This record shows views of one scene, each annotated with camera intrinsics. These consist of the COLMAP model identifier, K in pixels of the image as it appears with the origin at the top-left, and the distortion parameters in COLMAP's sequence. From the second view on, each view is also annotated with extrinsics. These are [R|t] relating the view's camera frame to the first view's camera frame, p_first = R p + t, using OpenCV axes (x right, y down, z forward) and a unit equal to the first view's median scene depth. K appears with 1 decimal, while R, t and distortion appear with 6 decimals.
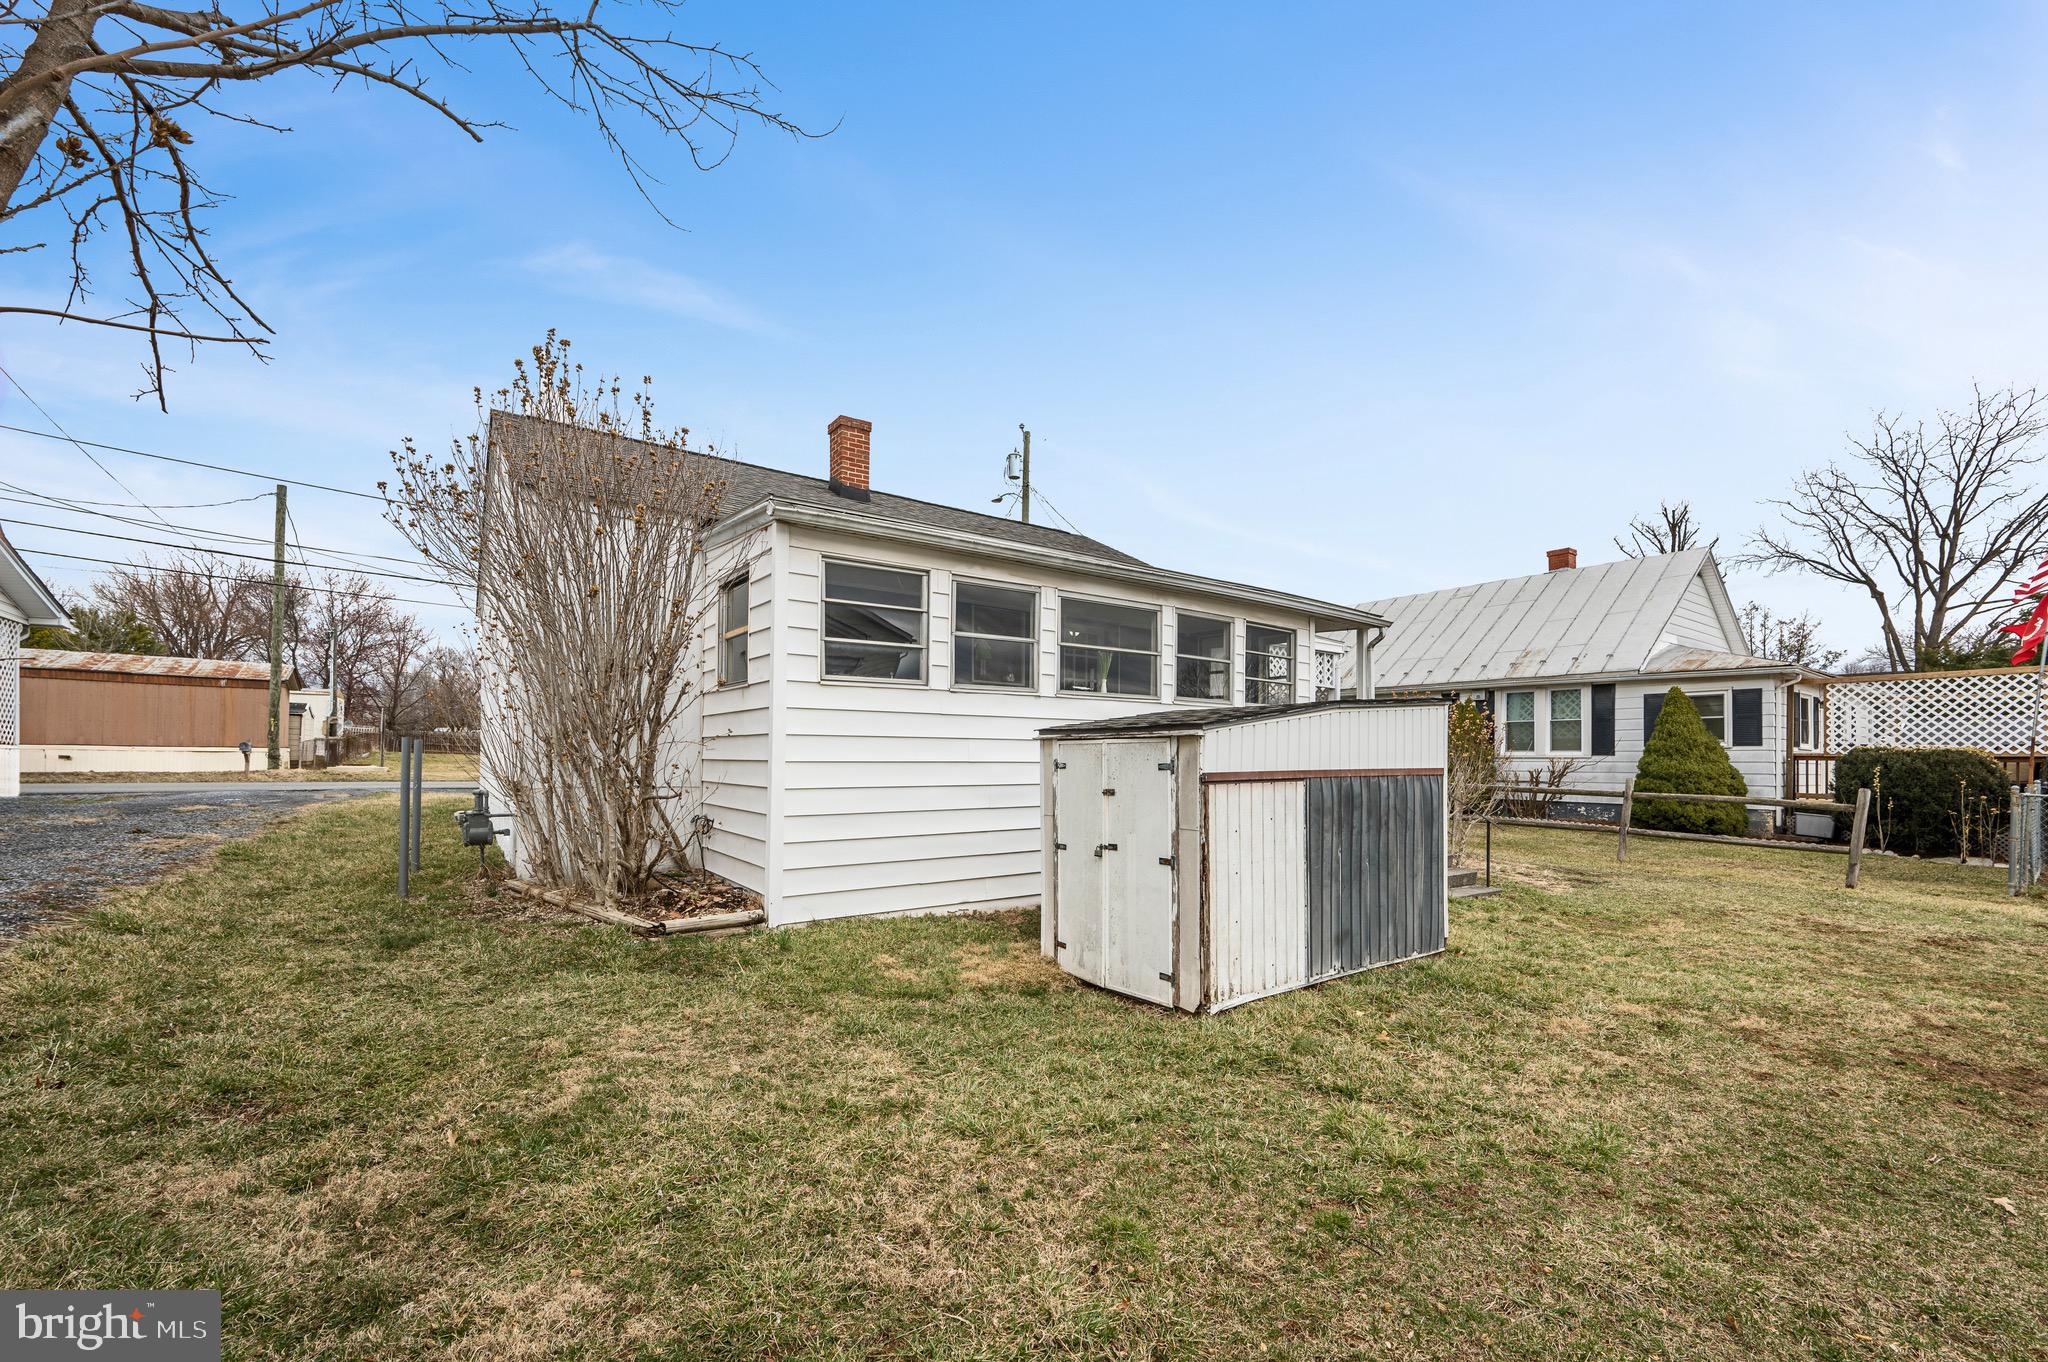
lens RADIAL K [[829.7, 0, 1025.4], [0, 829.7, 805.4], [0, 0, 1]] dist [-0.012889, -0.000035]
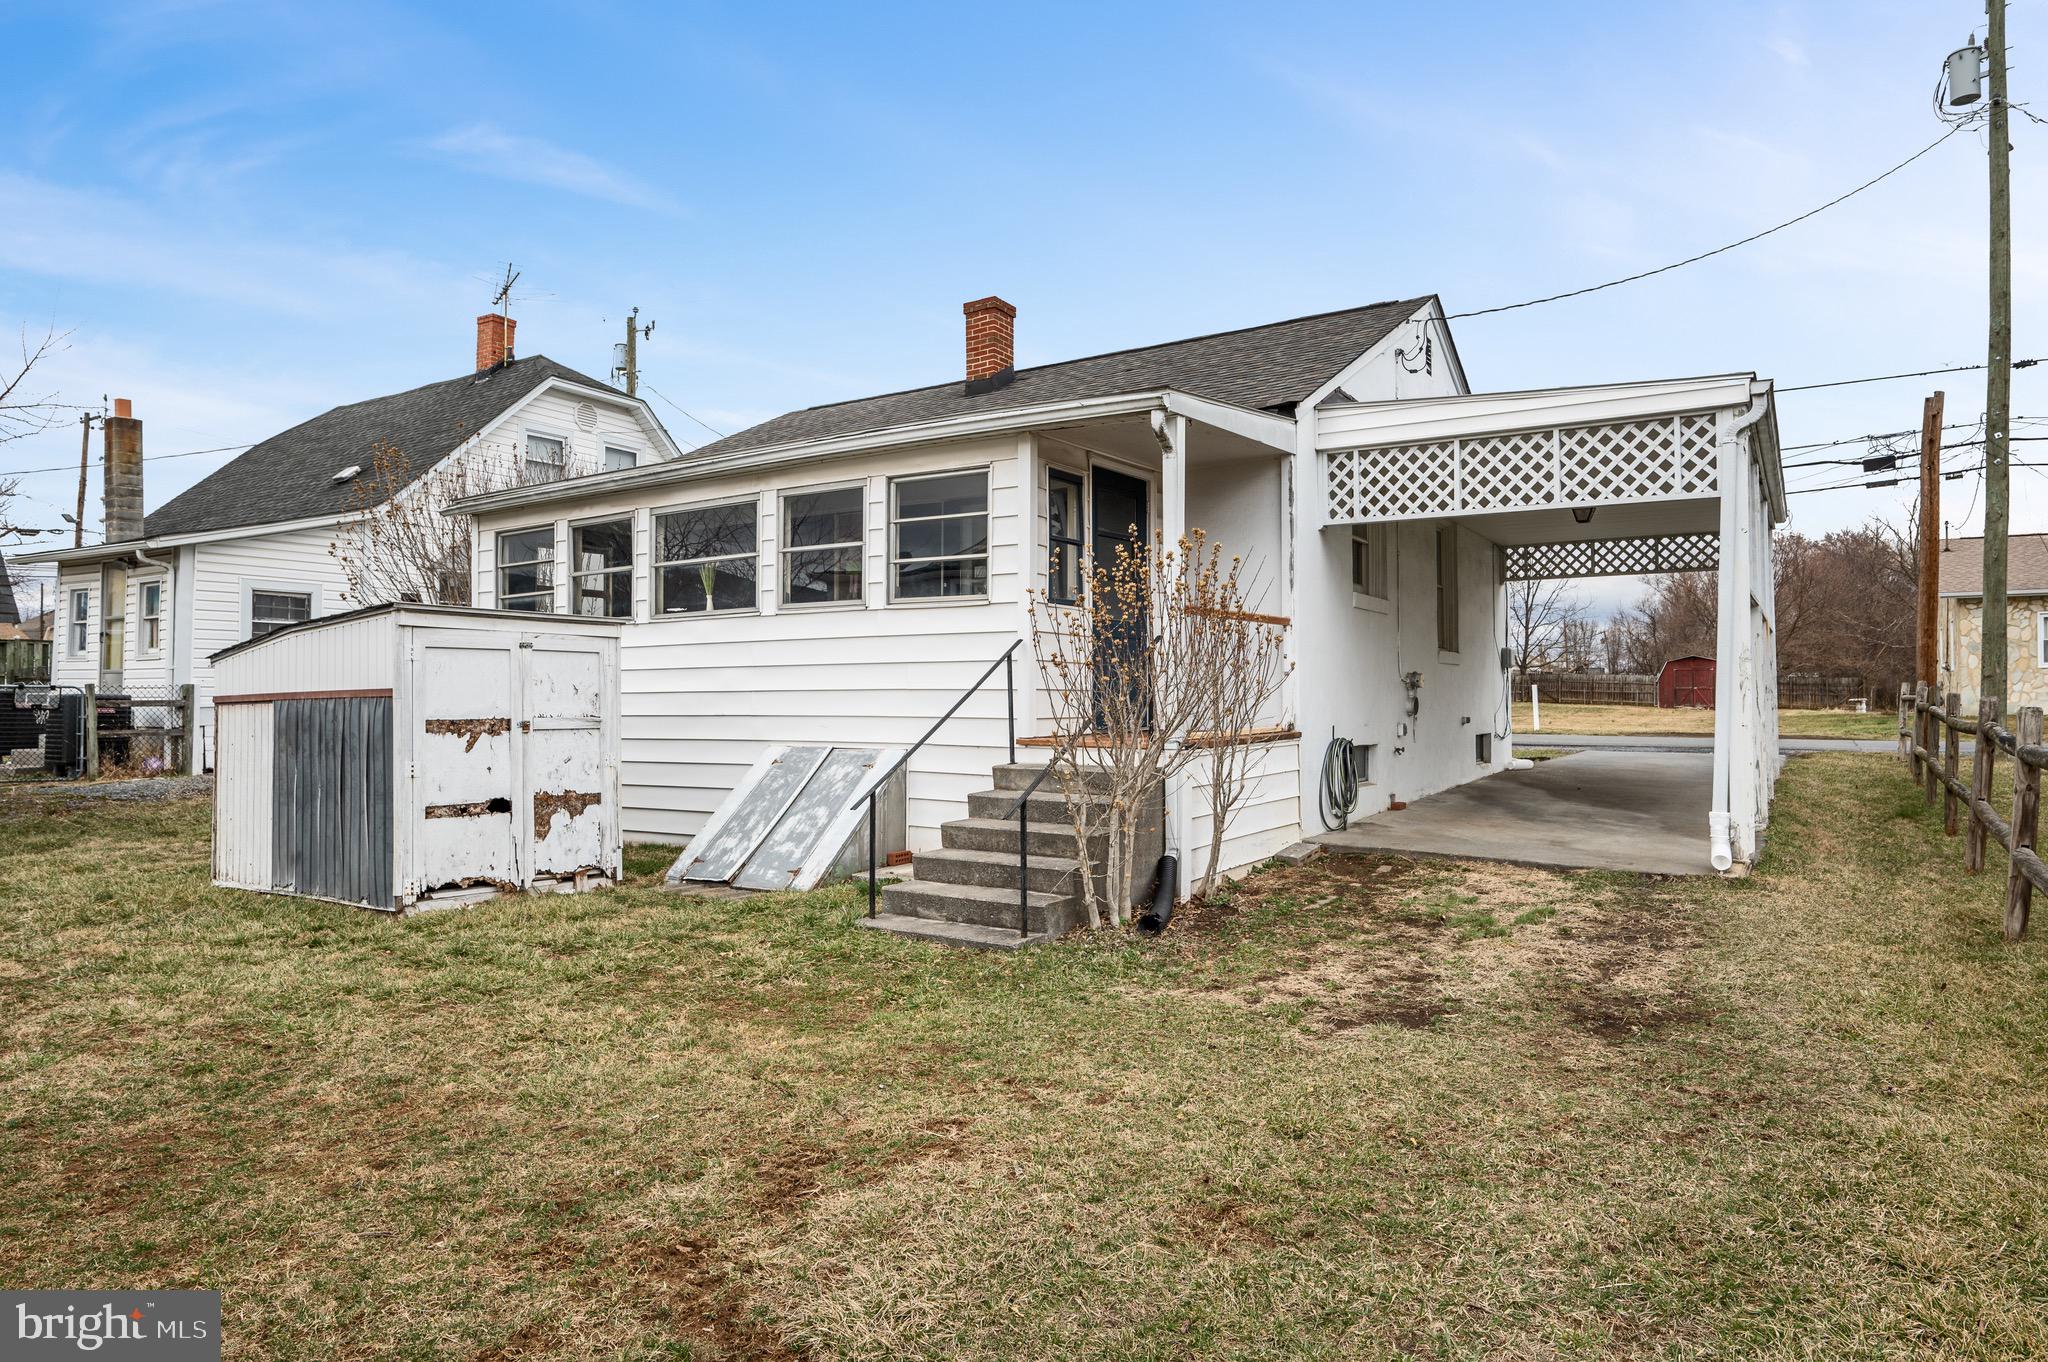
lens RADIAL K [[1204.9, 0, 1018.1], [0, 1204.9, 669.0], [0, 0, 1]] dist [-0.014180, 0.002069]
pose [[0.341885, -0.032856, -0.939167, 1.238426], [-0.046512, 0.997572, -0.051831, -0.021461], [0.938590, 0.061403, 0.339527, 0.787543]]
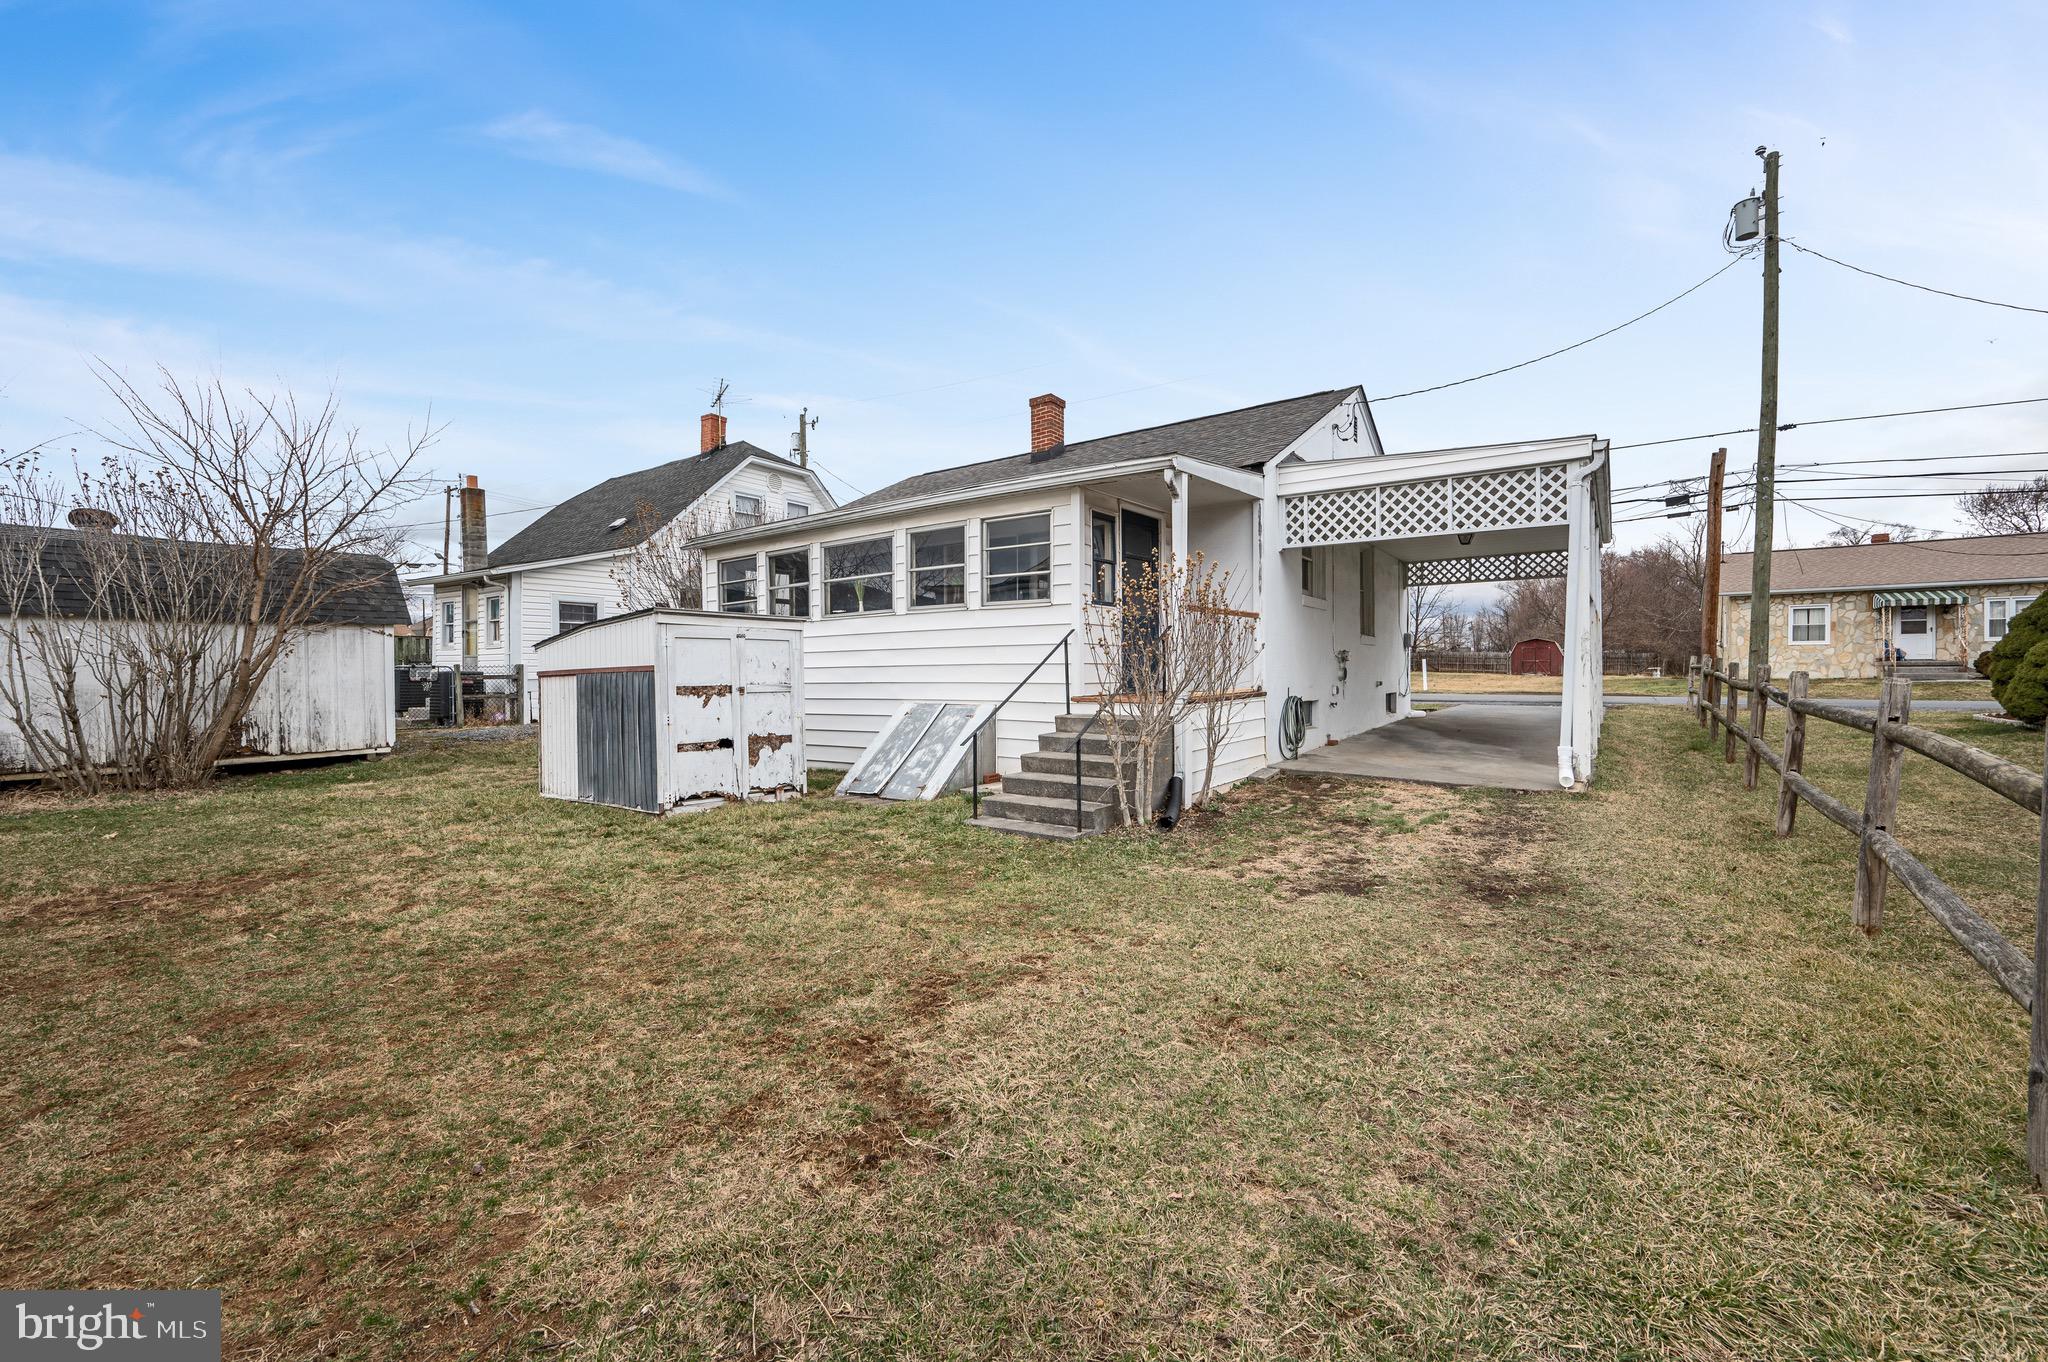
lens RADIAL K [[814.6, 0, 1024.0], [0, 814.6, 681.0], [0, 0, 1]] dist [-0.012114, -0.000071]
pose [[0.296196, -0.000151, -0.955127, 1.225840], [-0.041870, 0.999037, -0.013142, -0.019859], [0.954209, 0.043884, 0.295905, 0.781195]]
